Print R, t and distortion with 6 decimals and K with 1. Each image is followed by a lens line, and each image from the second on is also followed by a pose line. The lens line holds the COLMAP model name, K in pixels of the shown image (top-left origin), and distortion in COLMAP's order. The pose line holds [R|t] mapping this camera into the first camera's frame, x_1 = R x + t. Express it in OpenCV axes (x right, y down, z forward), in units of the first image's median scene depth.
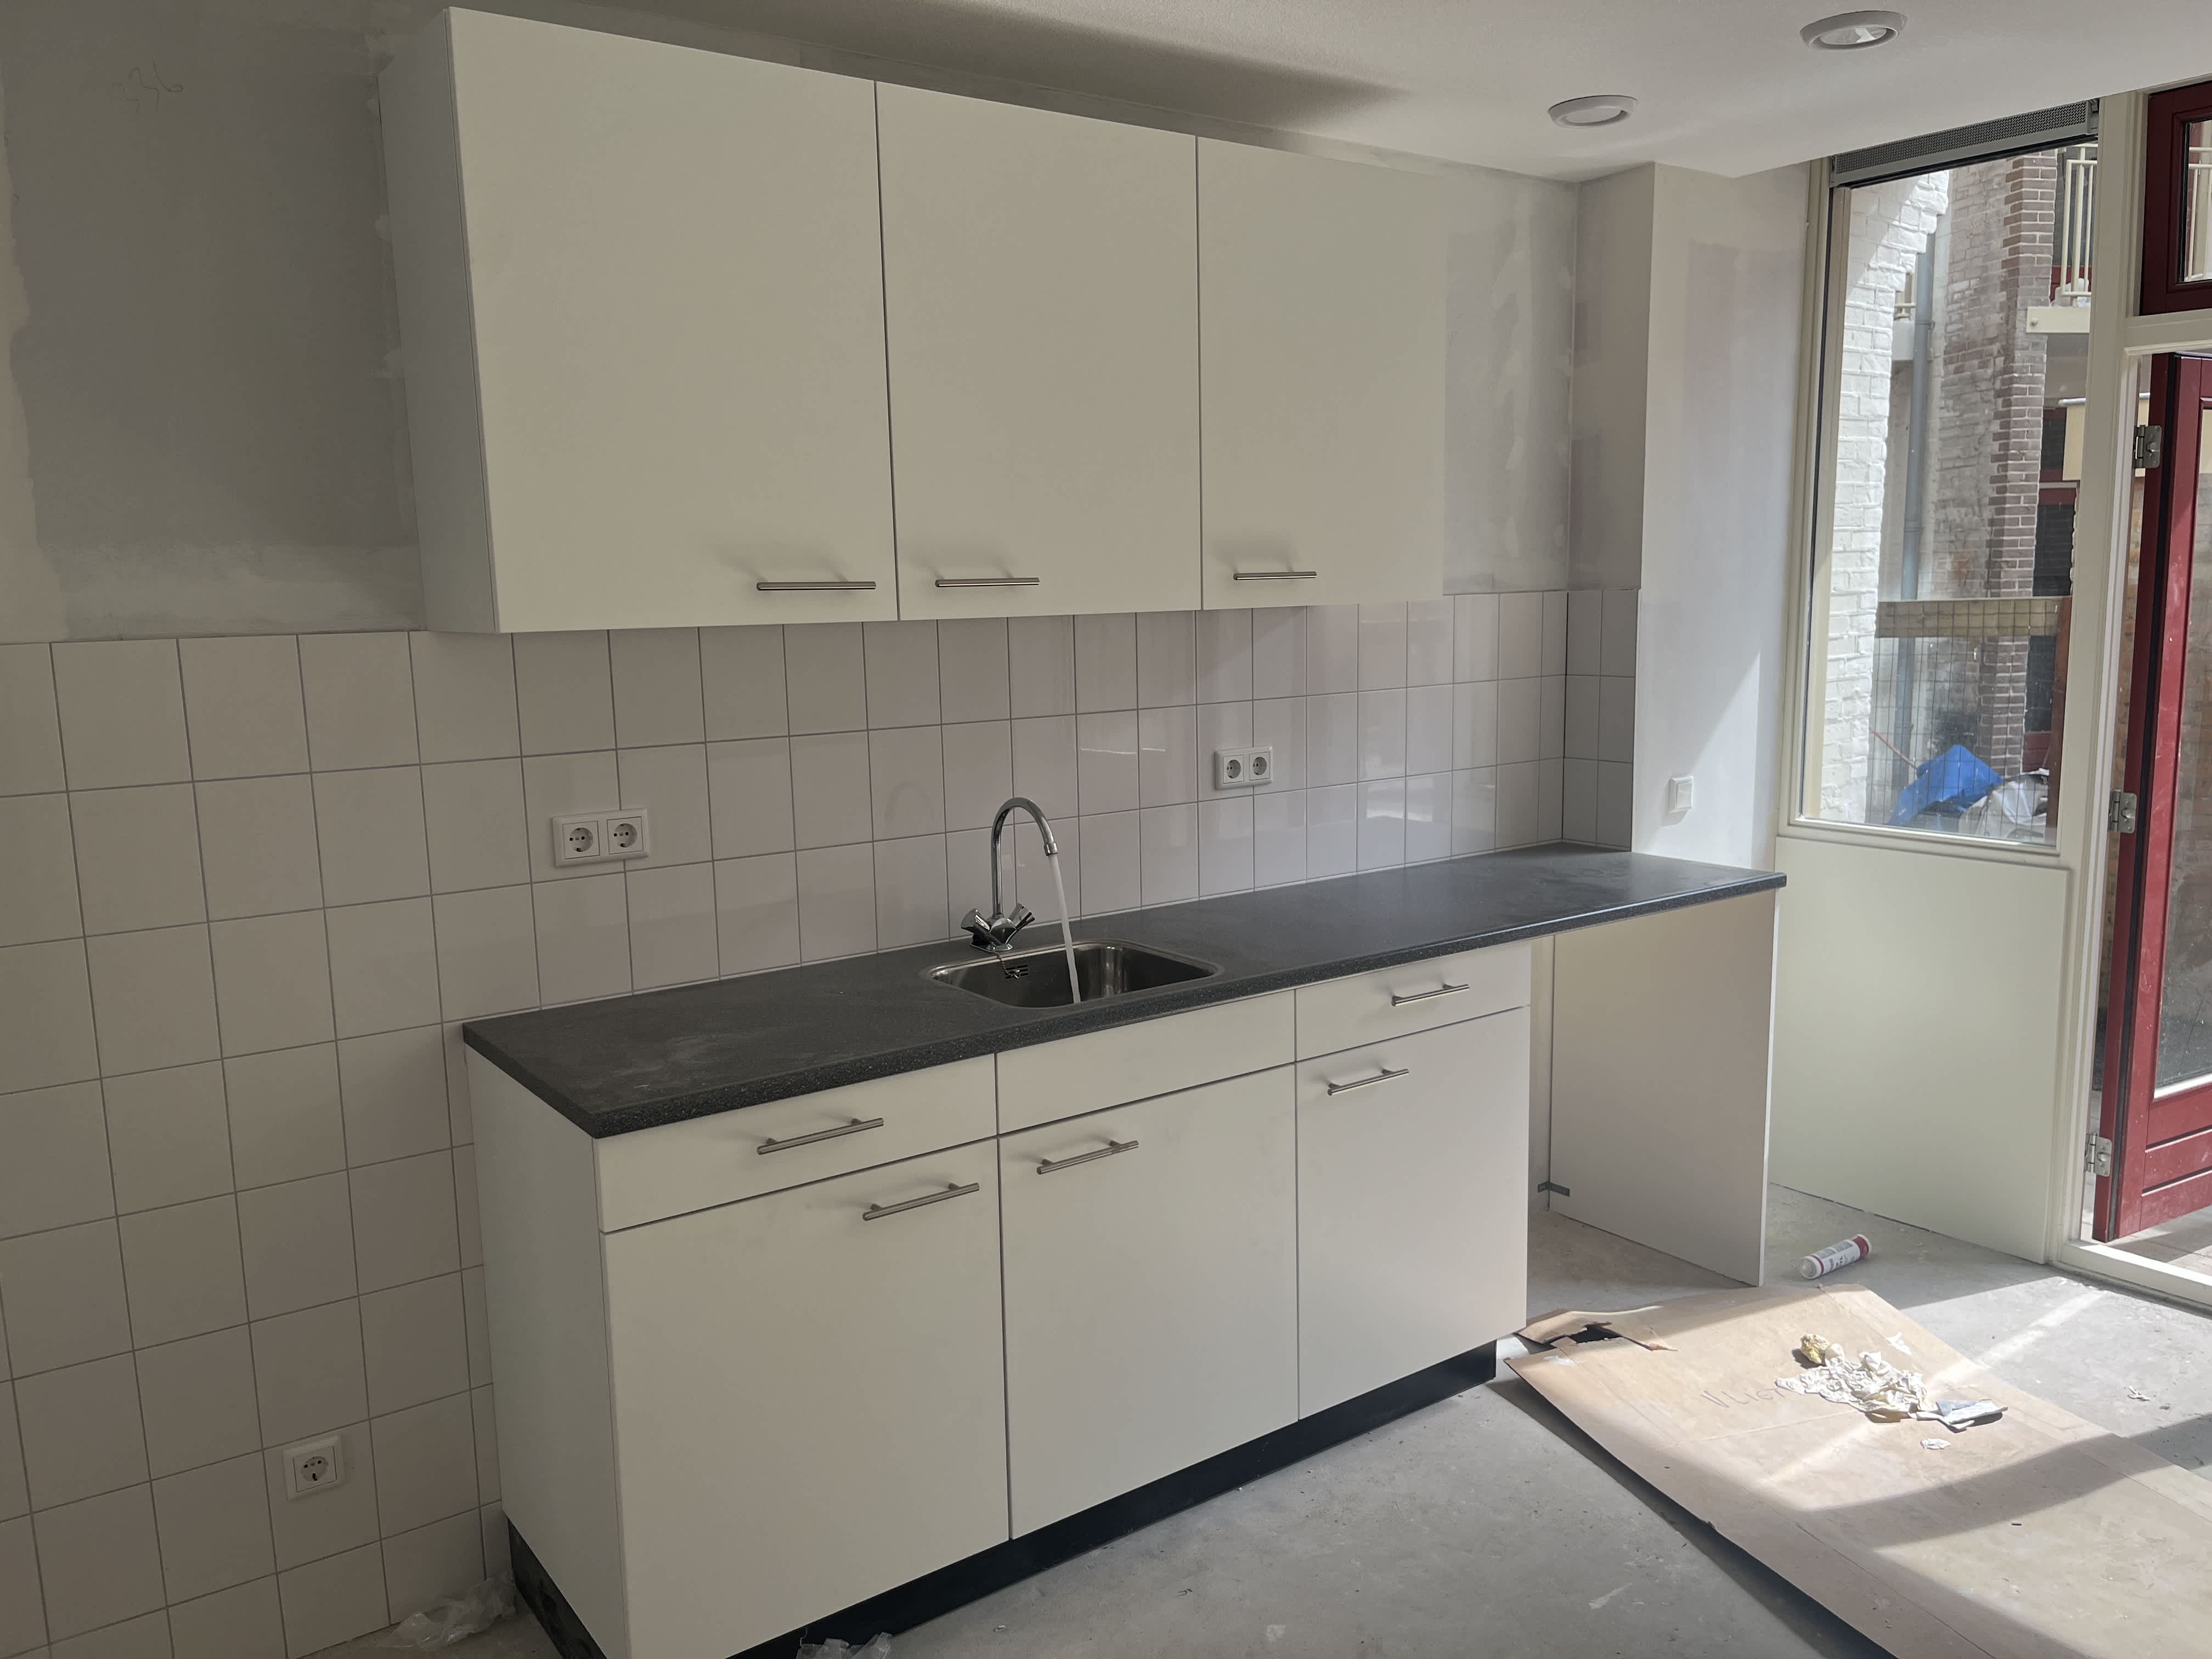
lens RADIAL K [[1673.4, 0, 1103.2], [0, 1673.4, 846.4], [0, 0, 1]] dist [0.088204, -0.115538]
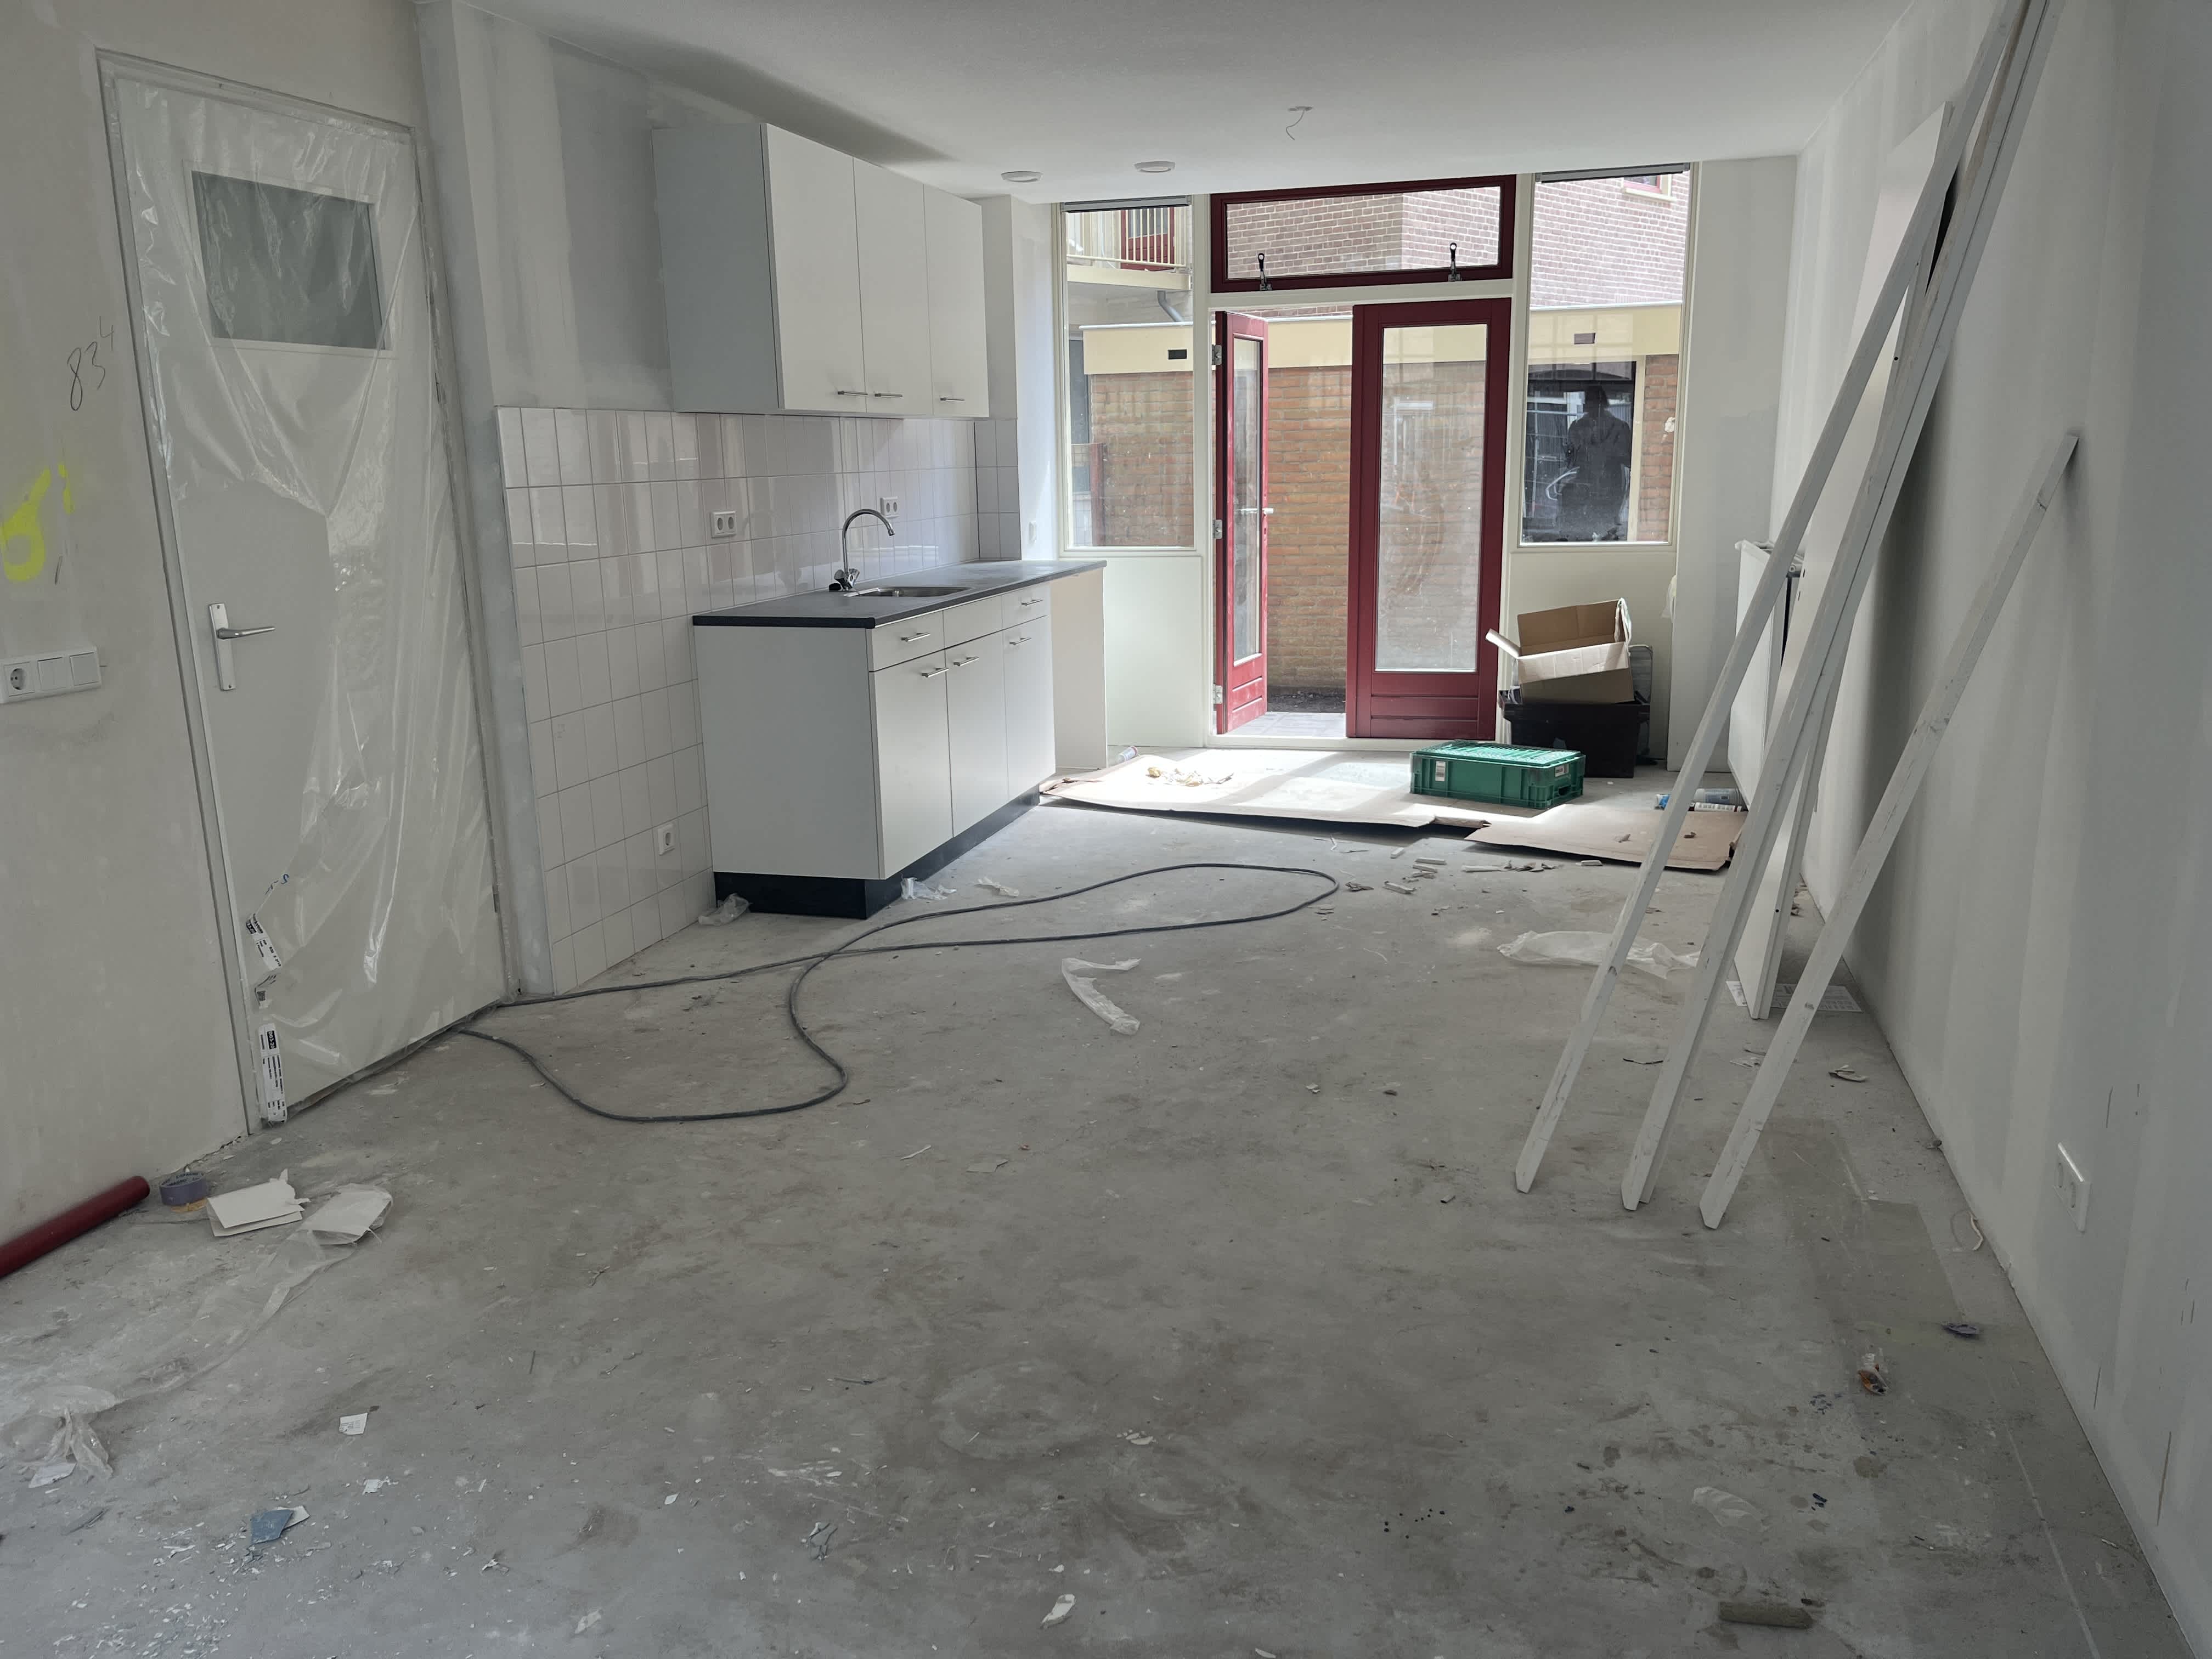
lens RADIAL K [[1673.4, 0, 1103.2], [0, 1673.4, 846.4], [0, 0, 1]] dist [0.088204, -0.115538]
pose [[0.782622, -0.137119, 0.607207, -1.108512], [0.100204, 0.990468, 0.094514, 0.209623], [-0.614379, -0.013124, 0.788902, -0.767537]]
